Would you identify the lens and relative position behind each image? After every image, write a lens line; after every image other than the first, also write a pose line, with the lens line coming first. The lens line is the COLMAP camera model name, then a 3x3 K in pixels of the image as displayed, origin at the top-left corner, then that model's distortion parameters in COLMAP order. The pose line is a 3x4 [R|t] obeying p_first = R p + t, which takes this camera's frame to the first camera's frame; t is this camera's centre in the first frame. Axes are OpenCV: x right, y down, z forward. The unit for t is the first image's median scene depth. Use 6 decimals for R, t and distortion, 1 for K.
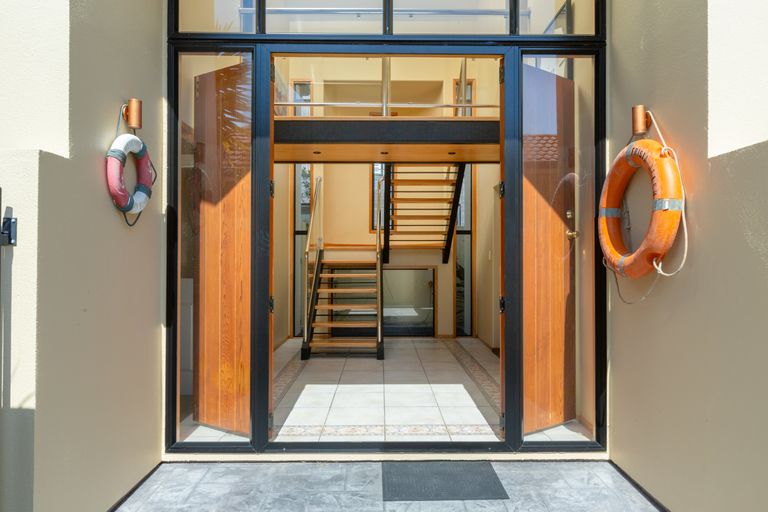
lens RADIAL K [[530.9, 0, 384.0], [0, 530.9, 256.0], [0, 0, 1]] dist [0.000452, 0.000007]
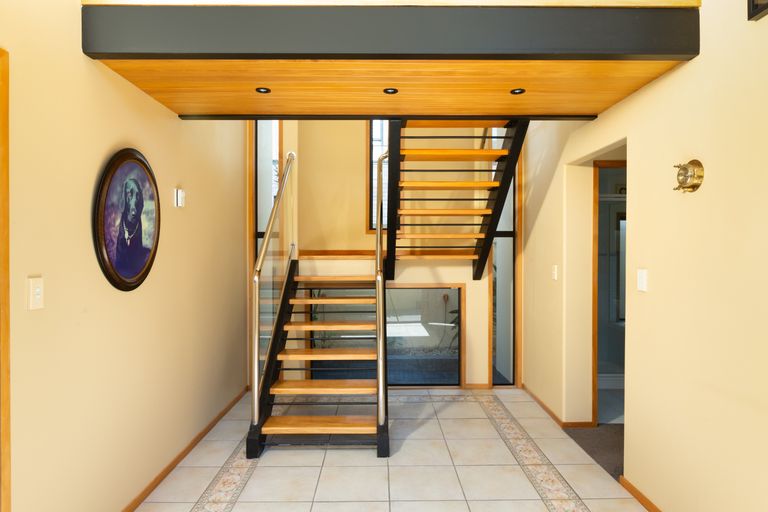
lens RADIAL K [[490.0, 0, 384.0], [0, 490.0, 256.0], [0, 0, 1]] dist [0.000175, -0.000078]
pose [[0.999998, -0.000002, 0.001901, -0.005673], [-0.000036, 0.999808, 0.019581, -0.029256], [-0.001901, -0.019581, 0.999806, 0.376760]]
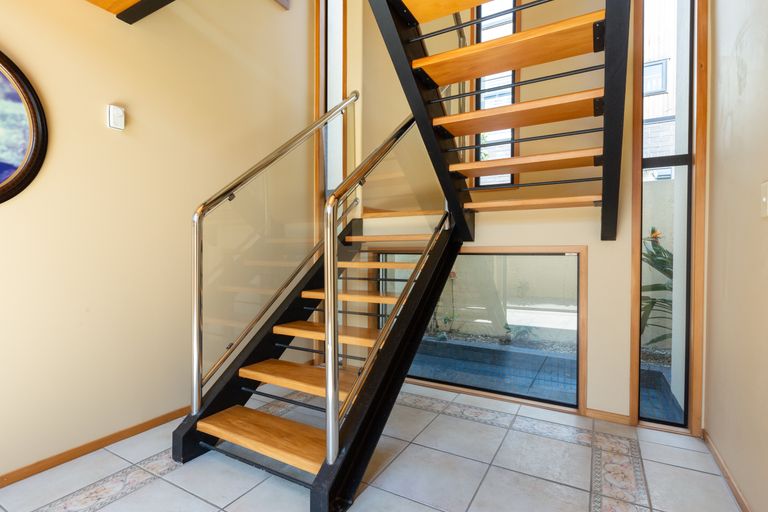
lens RADIAL K [[389.7, 0, 384.0], [0, 389.7, 256.0], [0, 0, 1]] dist [-0.001287, -0.000830]
pose [[0.861814, 0.009714, -0.507131, 0.119395], [0.000235, 0.999809, 0.019551, 0.020839], [0.507224, -0.016969, 0.861647, 0.660216]]
